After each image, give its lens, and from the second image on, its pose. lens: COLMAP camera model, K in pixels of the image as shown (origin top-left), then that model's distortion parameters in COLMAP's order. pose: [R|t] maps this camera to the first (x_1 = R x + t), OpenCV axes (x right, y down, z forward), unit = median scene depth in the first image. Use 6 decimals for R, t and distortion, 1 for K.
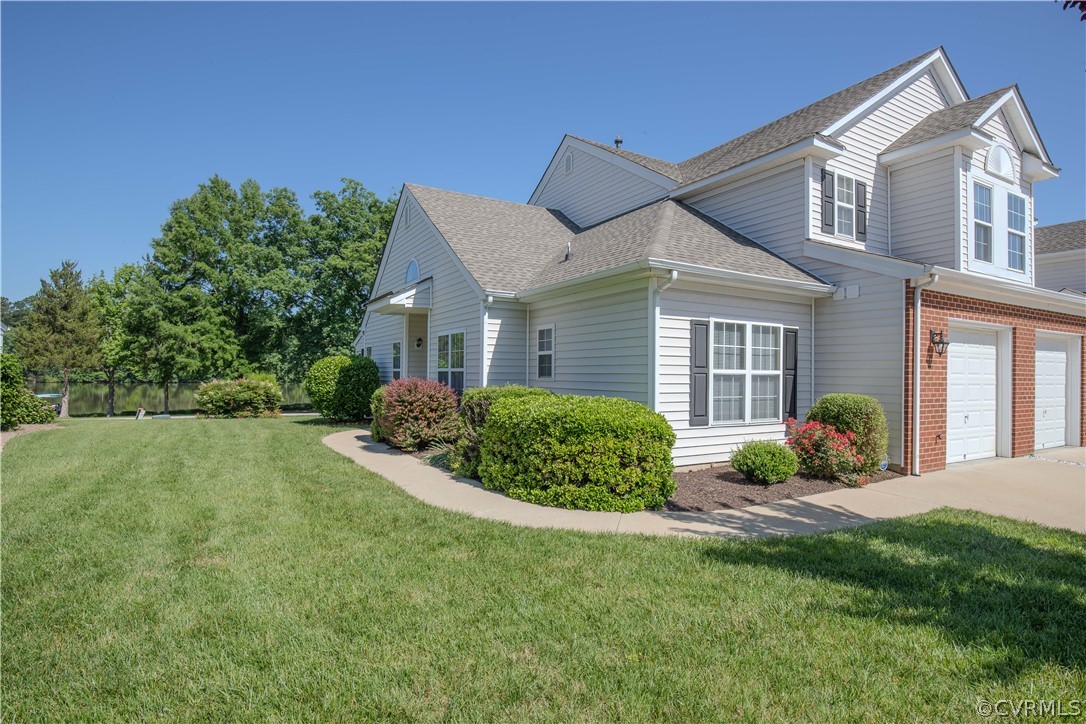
lens RADIAL K [[577.2, 0, 543.0], [0, 577.2, 362.0], [0, 0, 1]] dist [0.001112, 0.000157]
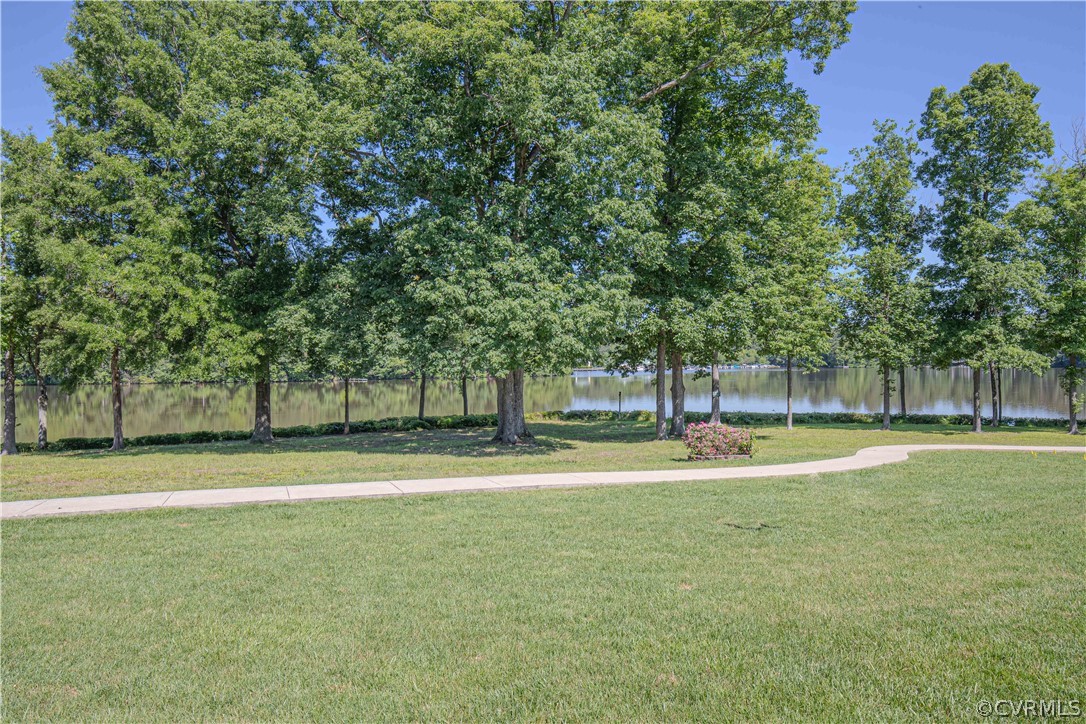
lens RADIAL K [[750.4, 0, 543.0], [0, 750.4, 362.0], [0, 0, 1]] dist [-0.000641, -0.000456]
pose [[0.963468, -0.022149, -0.266907, -0.210452], [0.026692, 0.999554, 0.013407, 0.030096], [0.266491, -0.020042, 0.963629, 0.726025]]
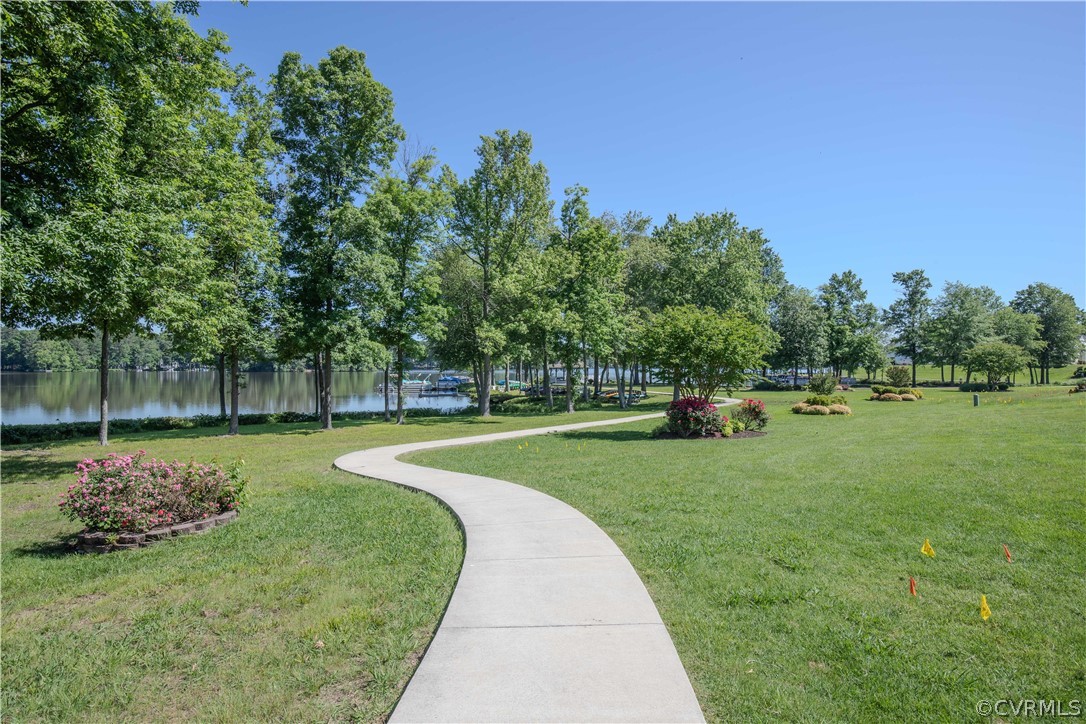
lens RADIAL K [[644.5, 0, 543.0], [0, 644.5, 362.0], [0, 0, 1]] dist [0.002545, 0.000728]
pose [[0.712871, -0.009066, 0.701236, -0.348095], [-0.004641, 0.999834, 0.017644, 0.063847], [-0.701280, -0.015832, 0.712711, 1.264512]]
